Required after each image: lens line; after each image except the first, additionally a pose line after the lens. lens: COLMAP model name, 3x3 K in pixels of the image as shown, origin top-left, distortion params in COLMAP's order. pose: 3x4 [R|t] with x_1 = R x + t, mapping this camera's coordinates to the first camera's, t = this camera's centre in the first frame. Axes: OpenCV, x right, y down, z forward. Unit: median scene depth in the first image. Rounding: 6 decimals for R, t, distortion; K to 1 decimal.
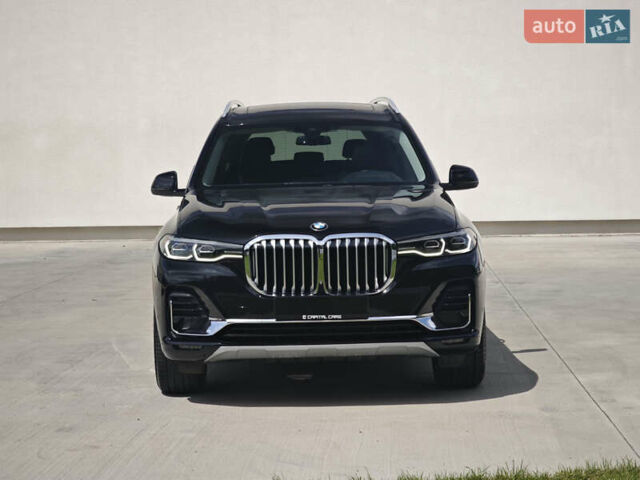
lens RADIAL K [[1477.1, 0, 320.0], [0, 1477.1, 240.0], [0, 0, 1]] dist [0.093118, 0.015401]
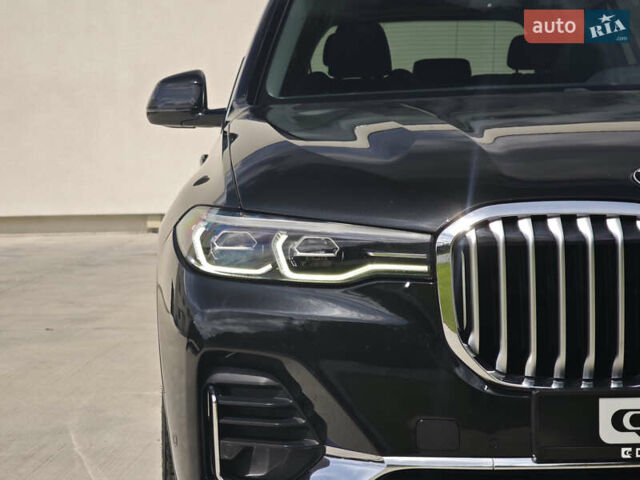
lens RADIAL K [[1477.1, 0, 320.0], [0, 1477.1, 240.0], [0, 0, 1]] dist [0.093118, 0.015401]
pose [[0.999909, -0.006932, 0.011544, -0.079765], [0.006883, 0.999967, 0.004272, 0.003126], [-0.011573, -0.004192, 0.999924, 0.653653]]
